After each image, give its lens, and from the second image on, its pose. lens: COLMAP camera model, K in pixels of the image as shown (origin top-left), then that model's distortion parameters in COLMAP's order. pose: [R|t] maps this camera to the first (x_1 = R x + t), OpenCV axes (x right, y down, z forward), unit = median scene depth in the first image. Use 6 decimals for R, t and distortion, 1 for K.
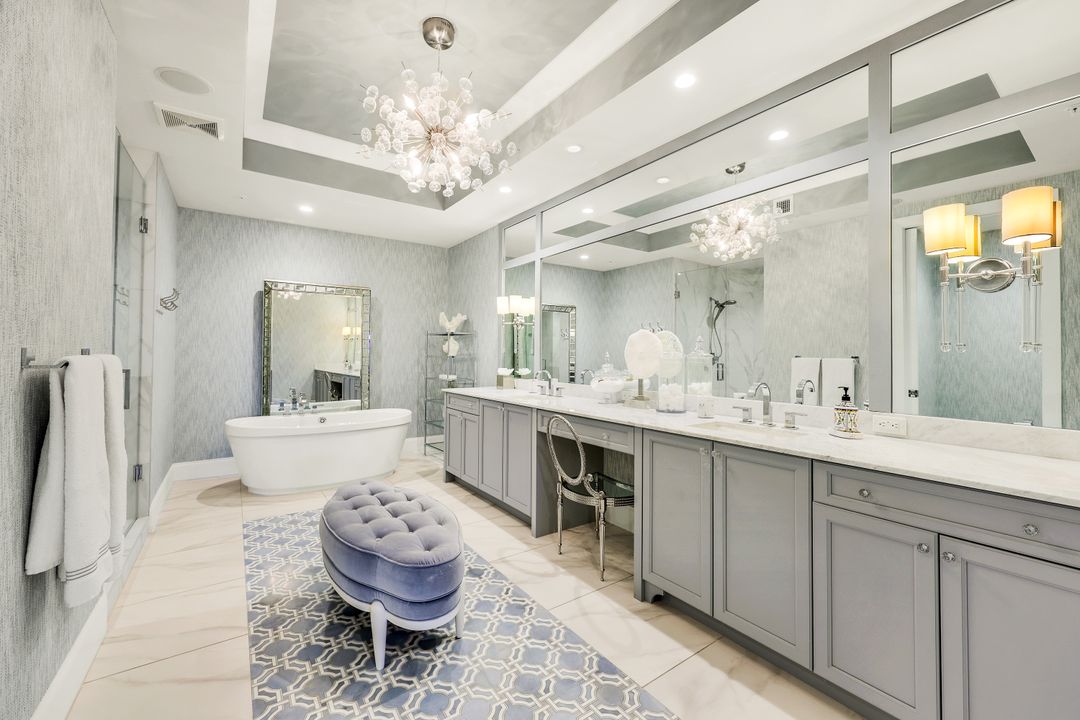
lens RADIAL K [[439.5, 0, 539.5], [0, 439.5, 344.4], [0, 0, 1]] dist [-0.011200, 0.000074]
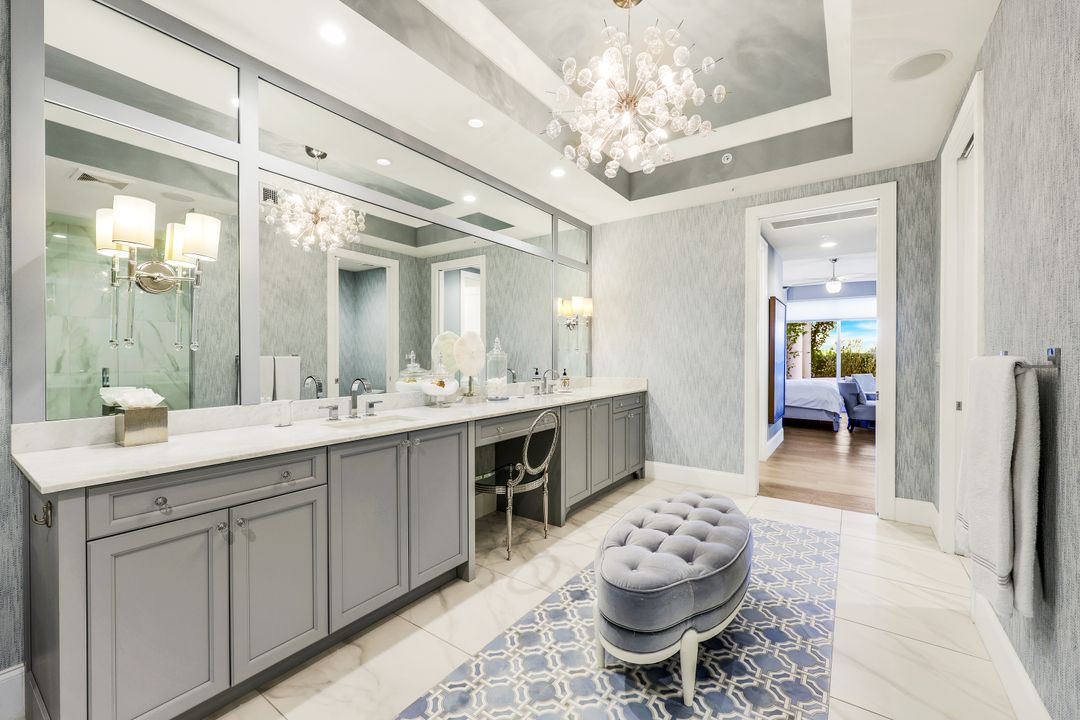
lens RADIAL K [[439.7, 0, 540.1], [0, 439.7, 358.0], [0, 0, 1]] dist [-0.001552, -0.000405]
pose [[-0.337009, -0.013270, 0.941408, -0.825193], [-0.023256, 0.999713, 0.005766, 0.023496], [-0.941214, -0.019950, -0.337221, 1.186275]]
